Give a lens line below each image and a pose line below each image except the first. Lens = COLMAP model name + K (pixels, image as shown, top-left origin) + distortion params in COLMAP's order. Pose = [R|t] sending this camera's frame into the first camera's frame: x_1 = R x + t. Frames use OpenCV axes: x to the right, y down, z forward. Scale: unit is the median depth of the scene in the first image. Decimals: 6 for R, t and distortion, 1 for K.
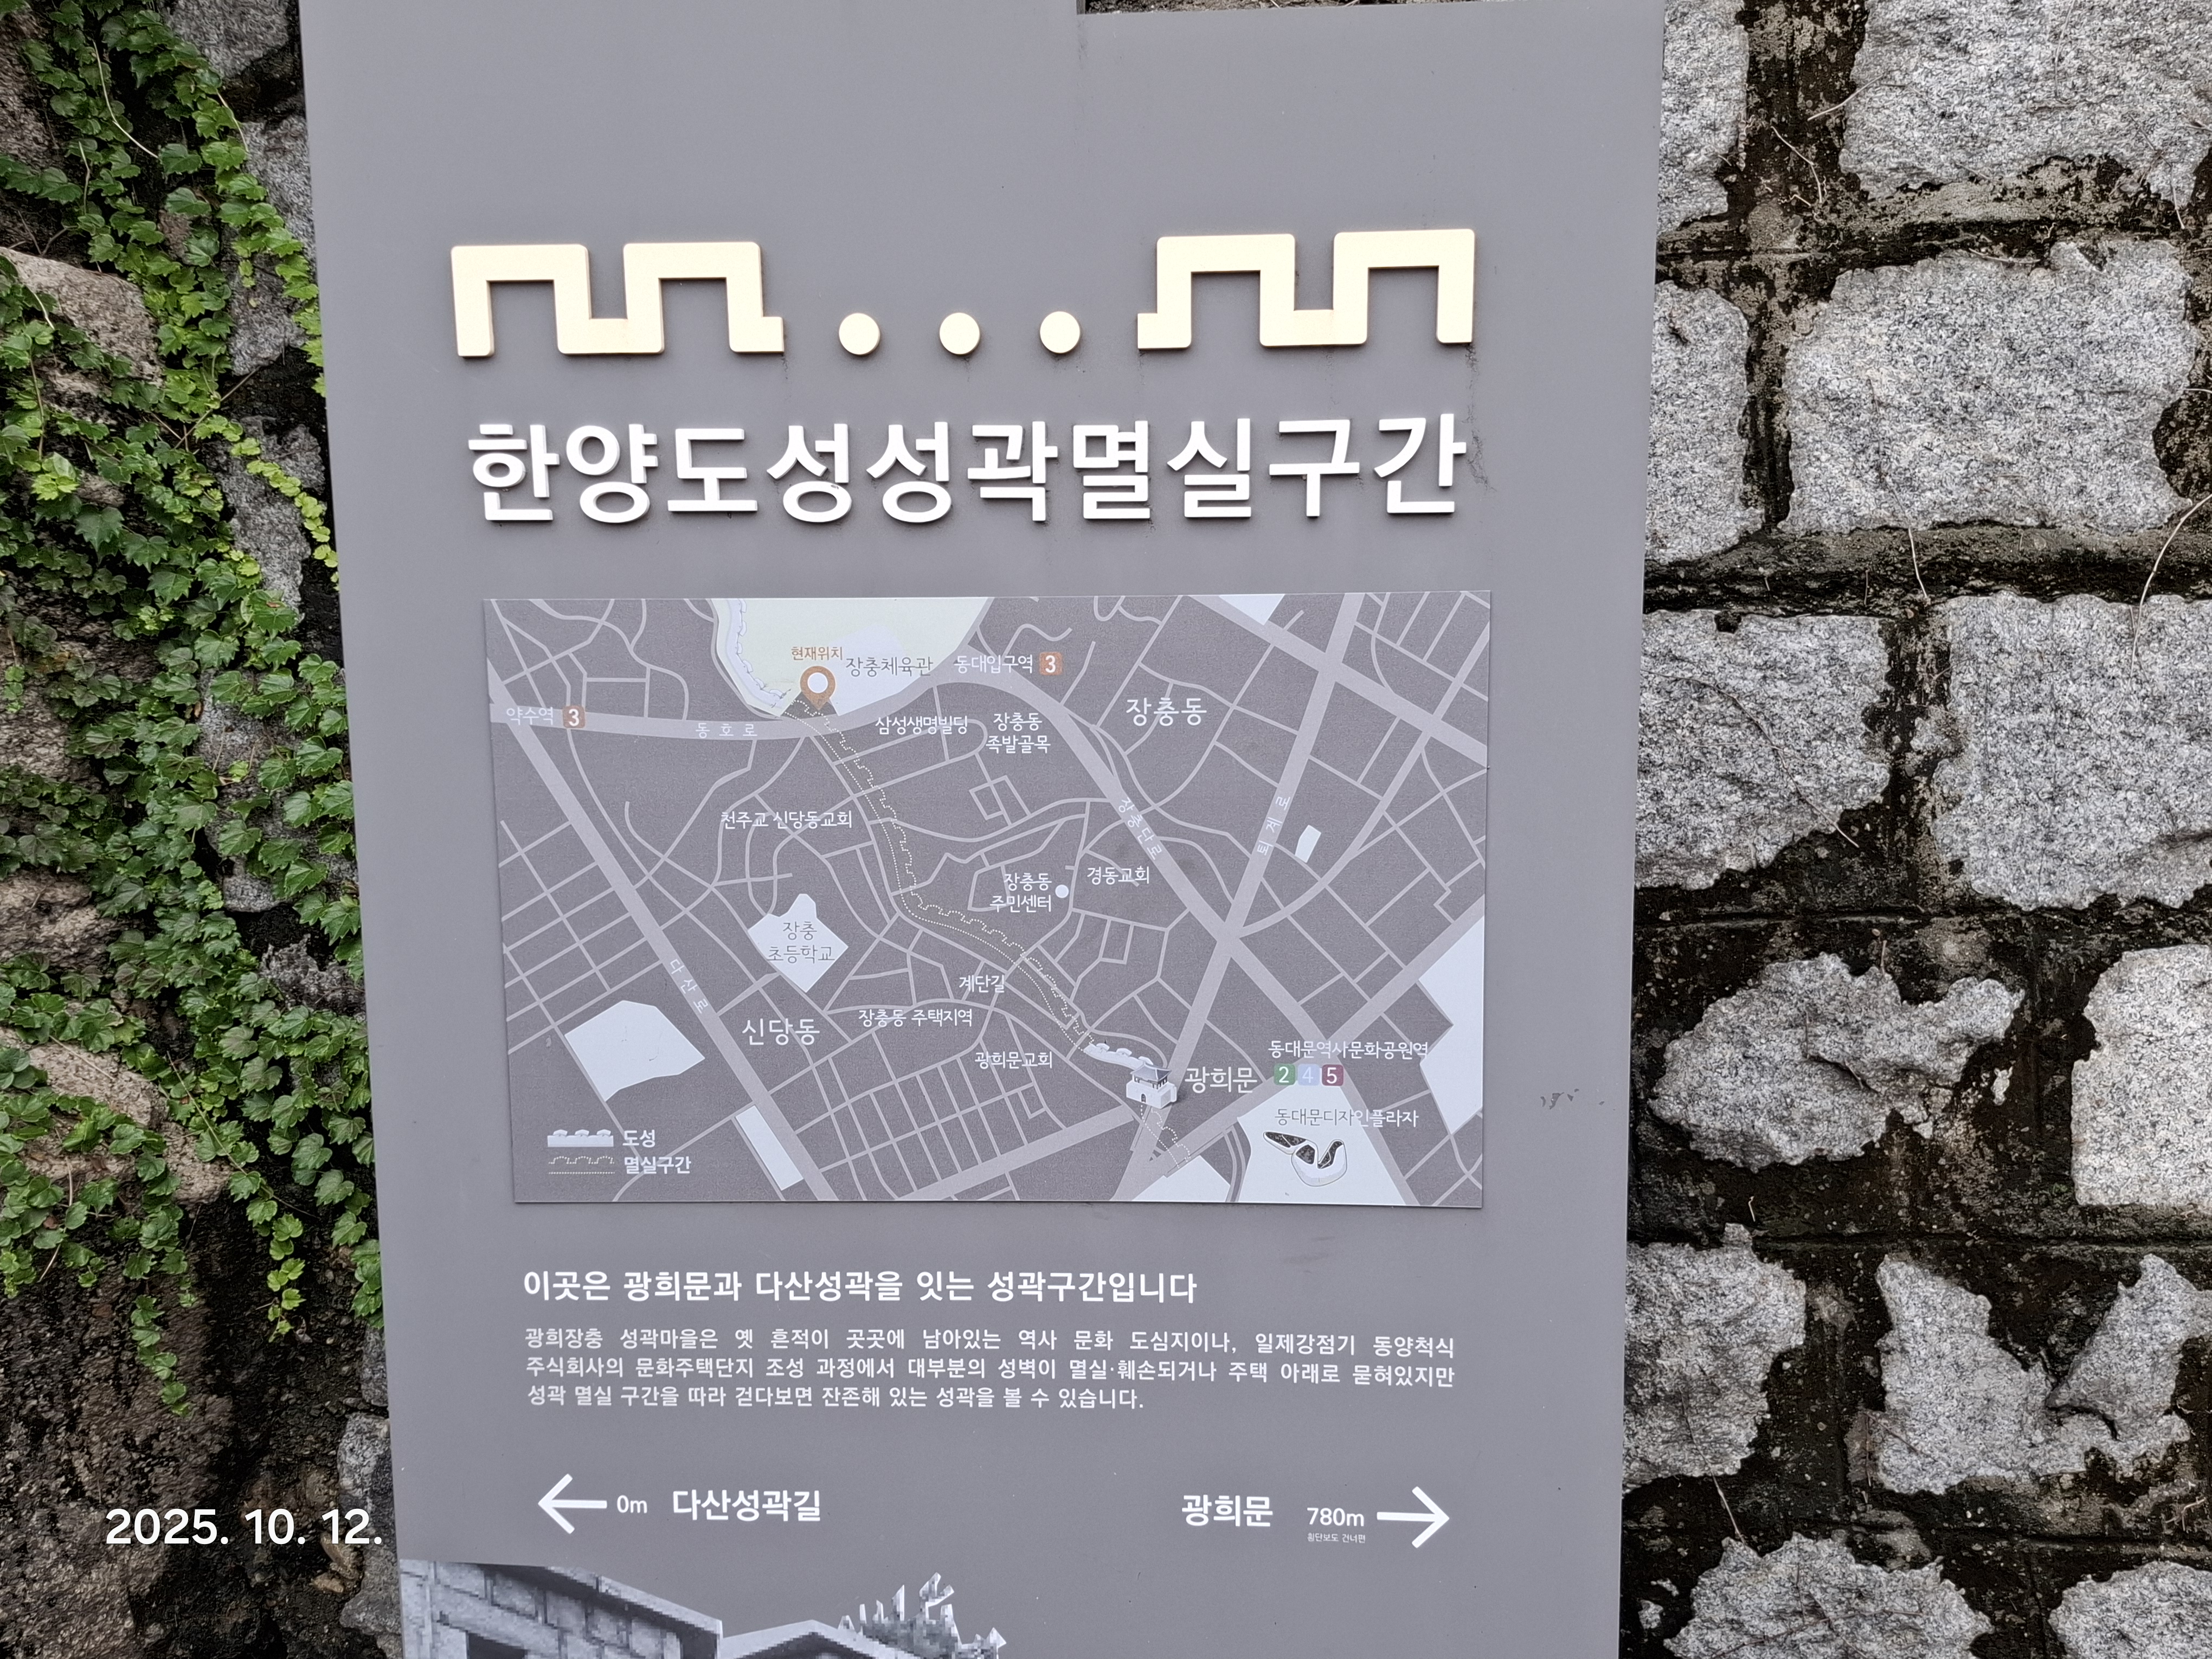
lens RADIAL K [[1482.2, 0, 1106.4], [0, 1482.2, 830.8], [0, 0, 1]] dist [0.000458, -0.001380]
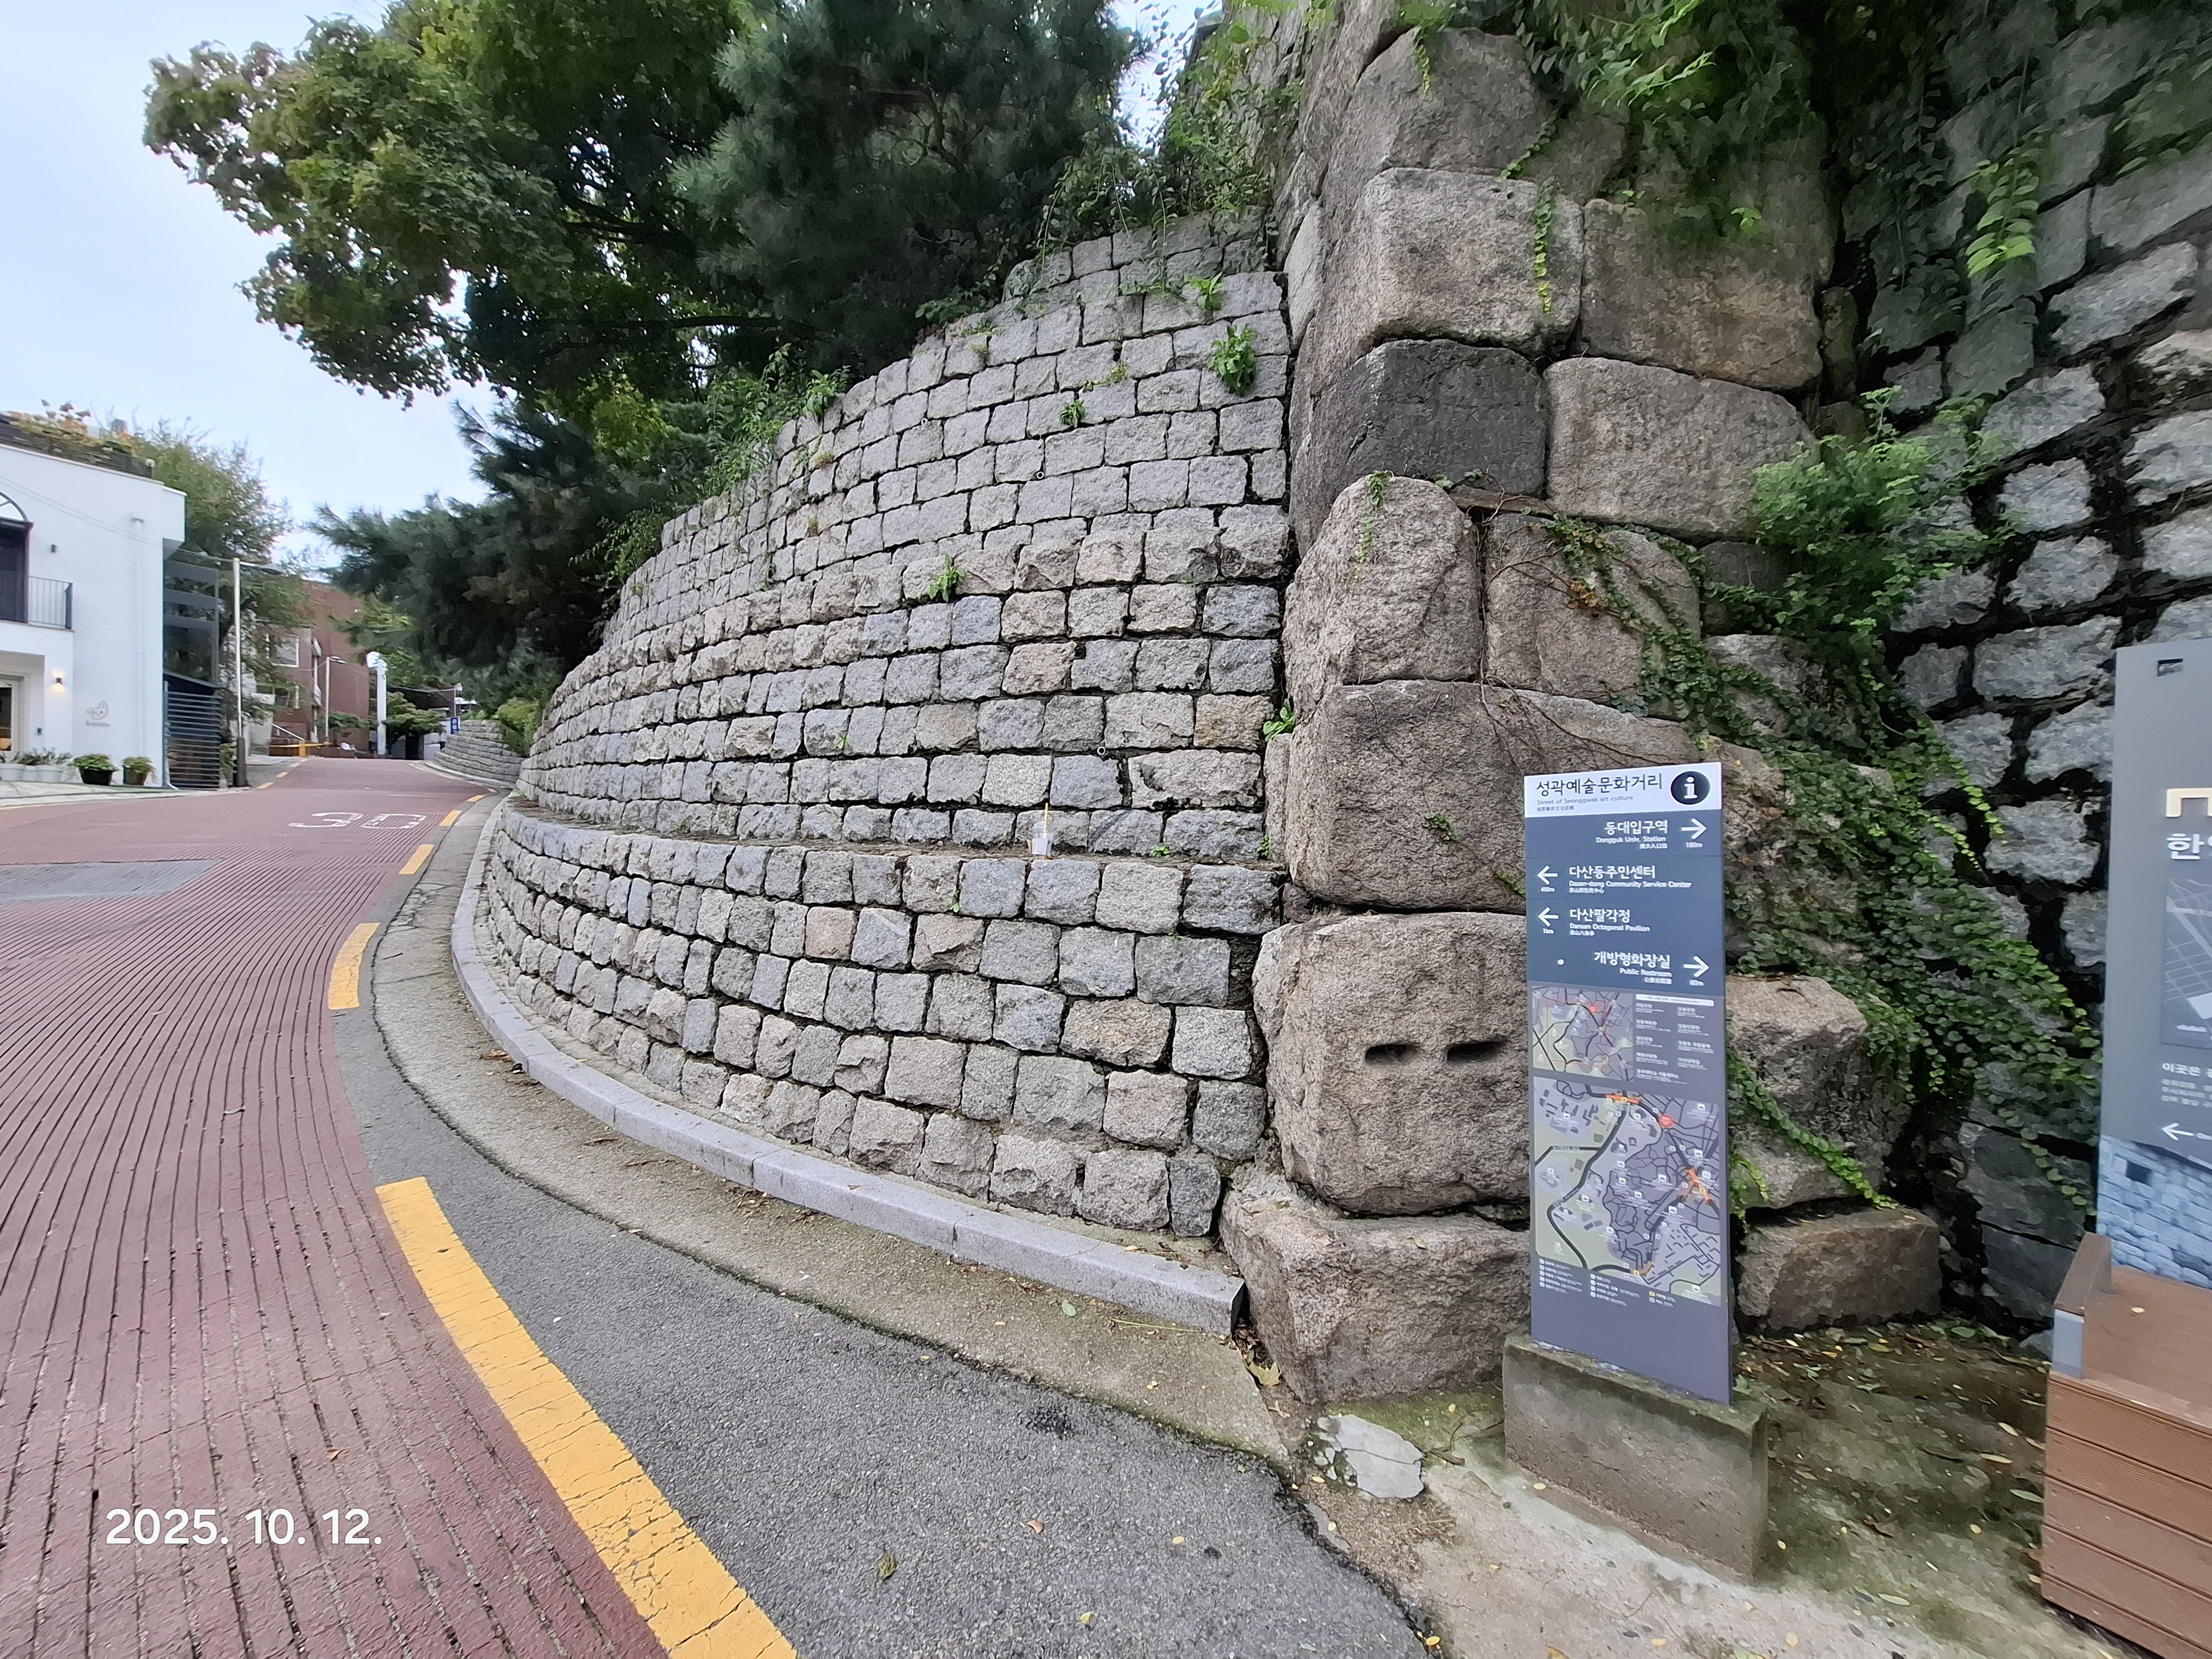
lens RADIAL K [[884.5, 0, 1061.7], [0, 884.5, 867.9], [0, 0, 1]] dist [0.001448, 0.000106]
pose [[0.695073, 0.044255, -0.717576, -0.517538], [-0.112986, 0.992425, -0.048238, 0.165503], [0.710005, 0.114605, 0.694808, -1.757739]]
